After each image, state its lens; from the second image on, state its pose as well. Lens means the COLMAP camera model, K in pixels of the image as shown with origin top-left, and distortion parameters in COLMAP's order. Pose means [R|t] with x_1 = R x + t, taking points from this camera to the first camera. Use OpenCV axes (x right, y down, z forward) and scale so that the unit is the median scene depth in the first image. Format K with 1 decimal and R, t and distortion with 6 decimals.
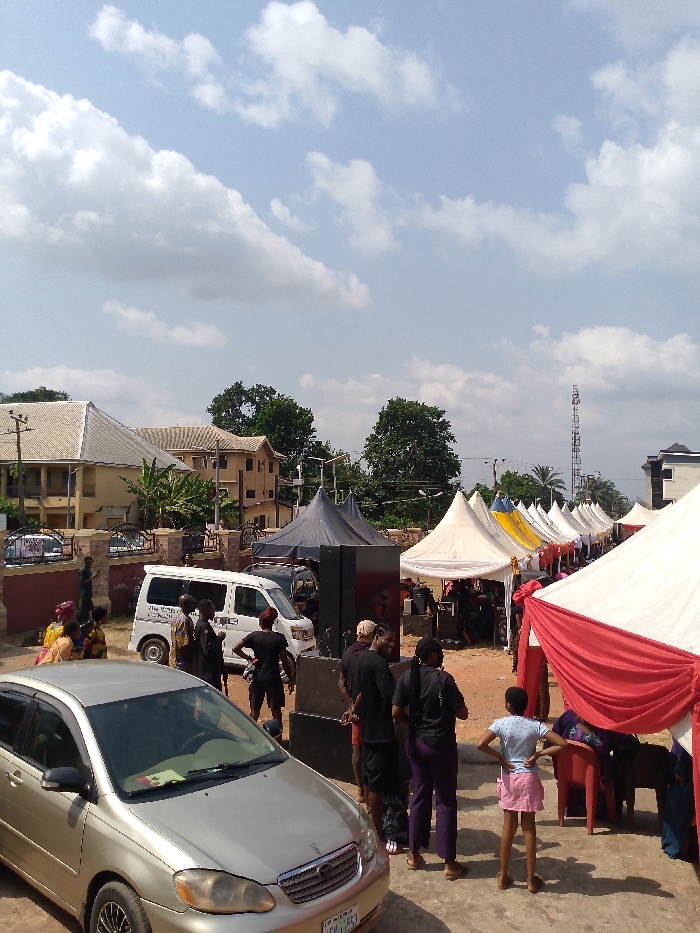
lens RADIAL K [[738.9, 0, 352.6], [0, 738.9, 446.3], [0, 0, 1]] dist [0.087189, -0.135090]
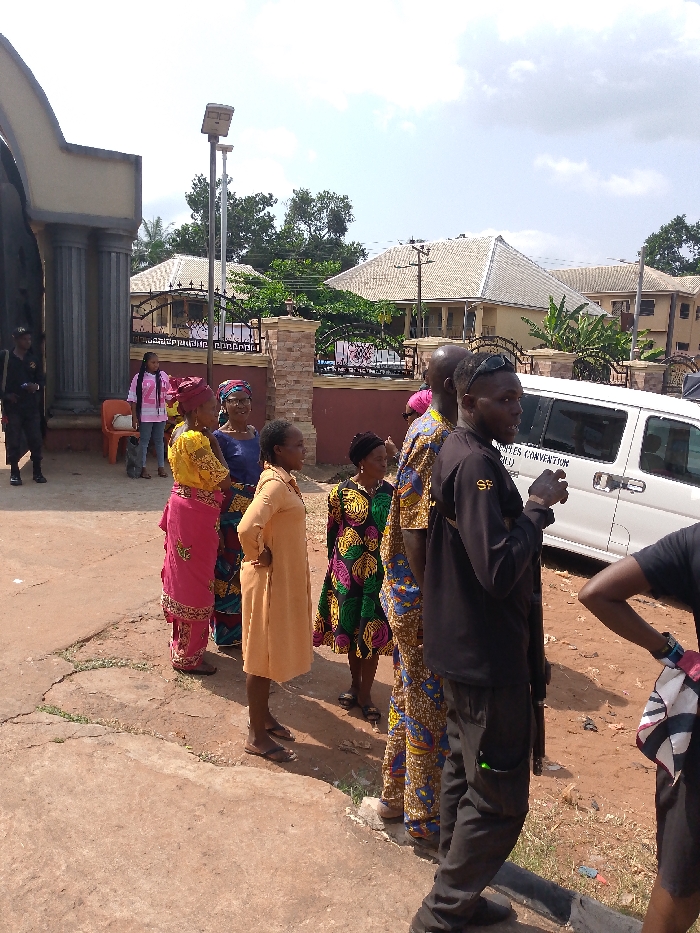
lens RADIAL K [[739.9, 0, 347.7], [0, 739.9, 450.1], [0, 0, 1]] dist [0.098935, -0.134922]
pose [[0.851019, 0.115672, -0.512236, -0.019108], [-0.020094, 0.981897, 0.188347, 0.032337], [0.524750, -0.149994, 0.837938, 0.129898]]
